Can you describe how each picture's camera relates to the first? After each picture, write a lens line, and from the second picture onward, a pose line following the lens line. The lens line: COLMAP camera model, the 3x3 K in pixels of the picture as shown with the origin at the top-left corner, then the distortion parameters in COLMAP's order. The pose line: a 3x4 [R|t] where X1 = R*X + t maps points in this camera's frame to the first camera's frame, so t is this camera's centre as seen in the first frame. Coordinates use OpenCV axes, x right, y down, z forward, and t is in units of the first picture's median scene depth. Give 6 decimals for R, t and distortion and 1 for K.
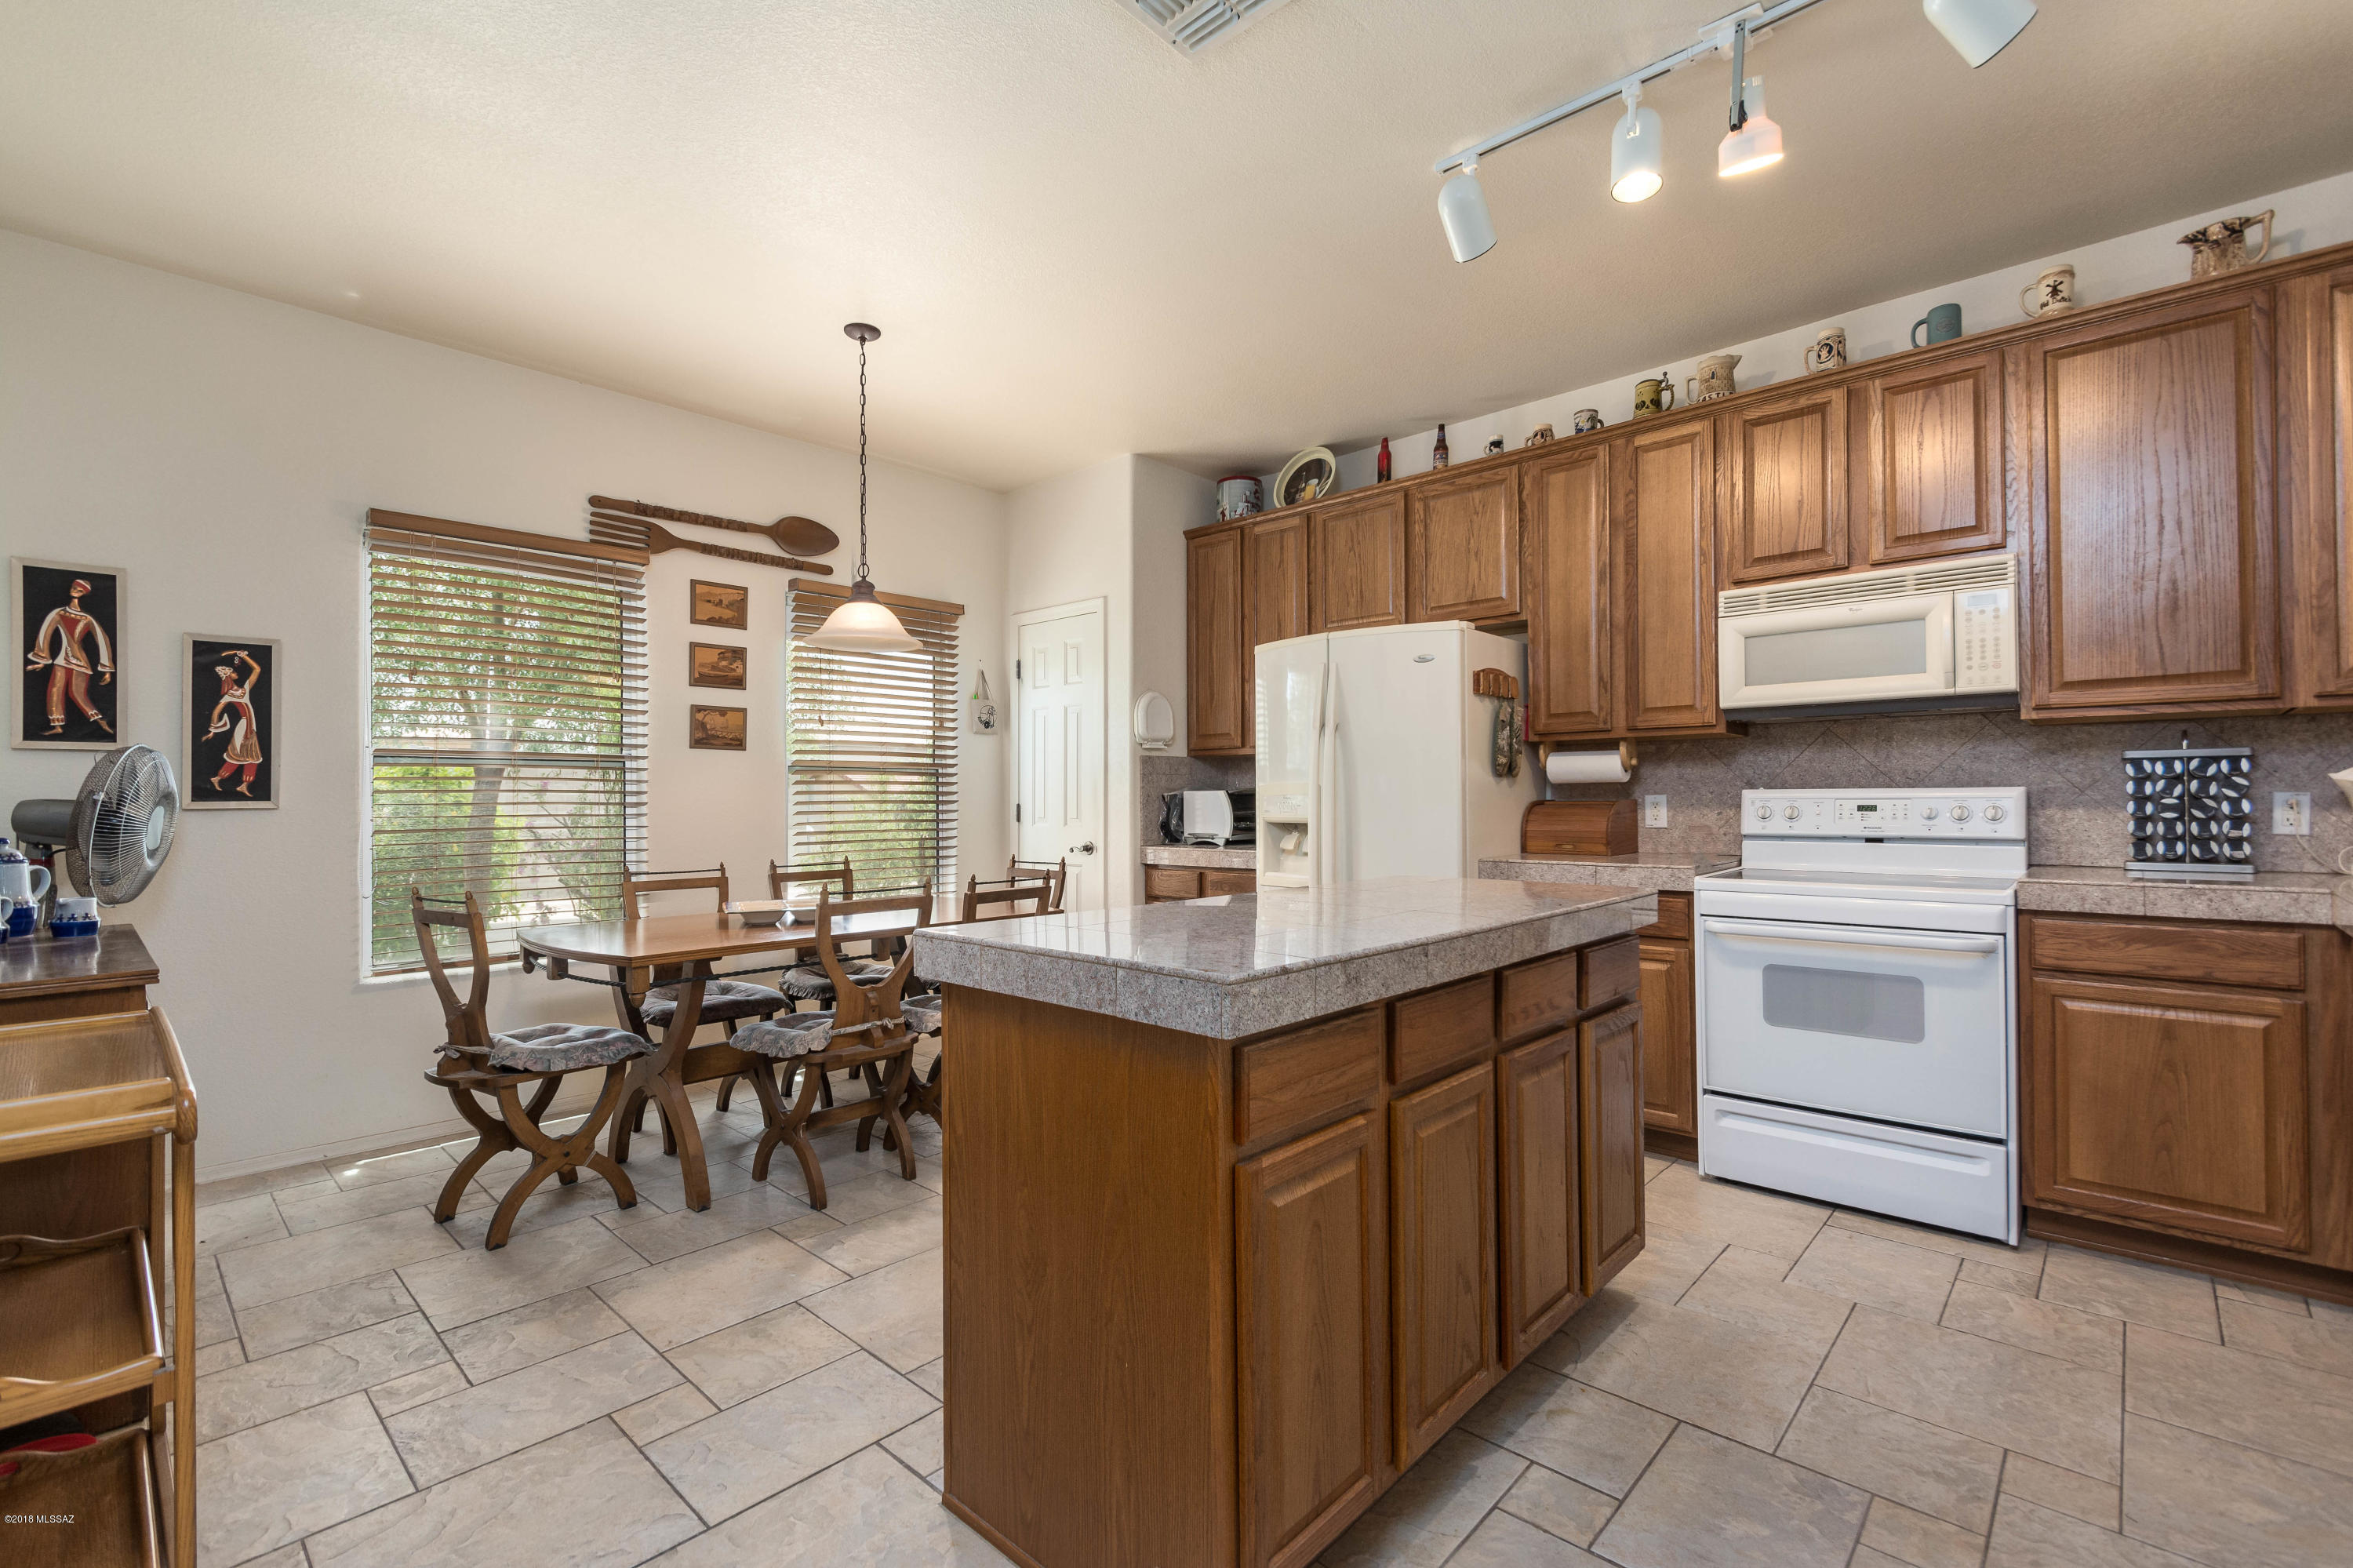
lens RADIAL K [[1025.2, 0, 1169.6], [0, 1025.2, 791.0], [0, 0, 1]] dist [0.003936, -0.001880]
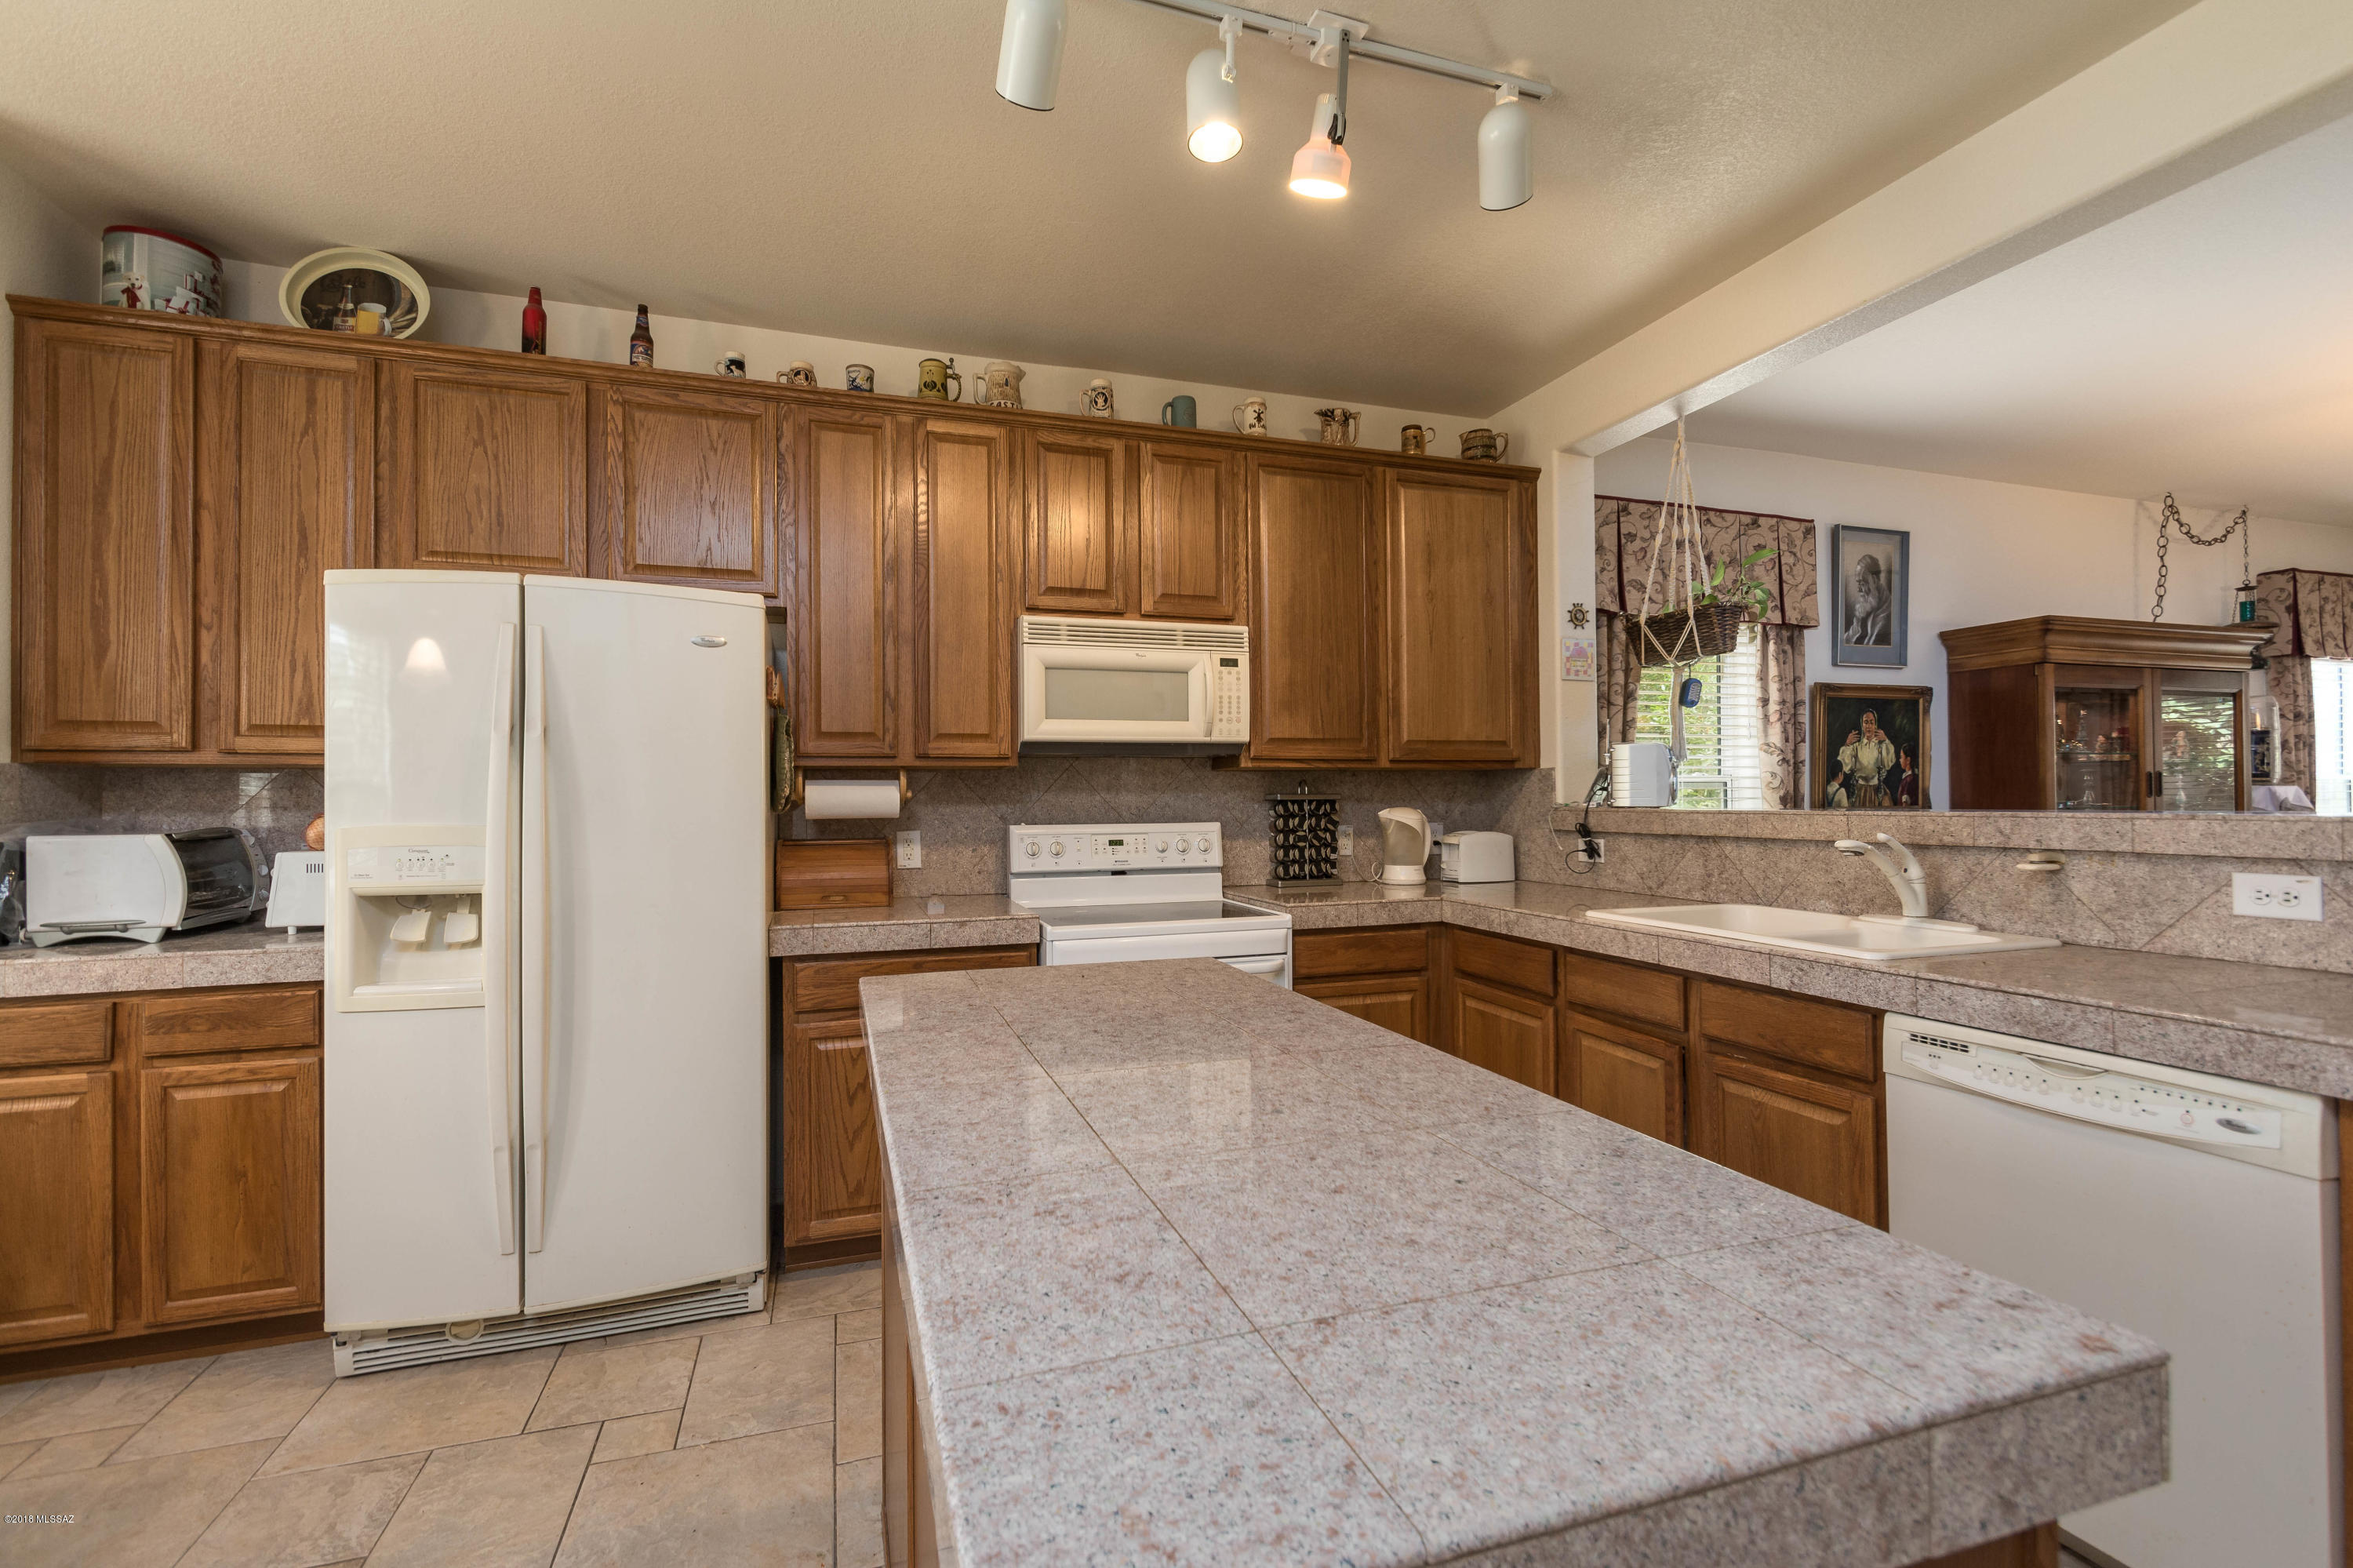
lens RADIAL K [[1025.2, 0, 1172.4], [0, 1025.2, 792.4], [0, 0, 1]] dist [0.003936, -0.001880]
pose [[0.478946, 0.008547, 0.877803, -0.214440], [-0.003552, 0.999963, -0.007799, -0.026279], [-0.877837, 0.000618, 0.478959, 0.428554]]
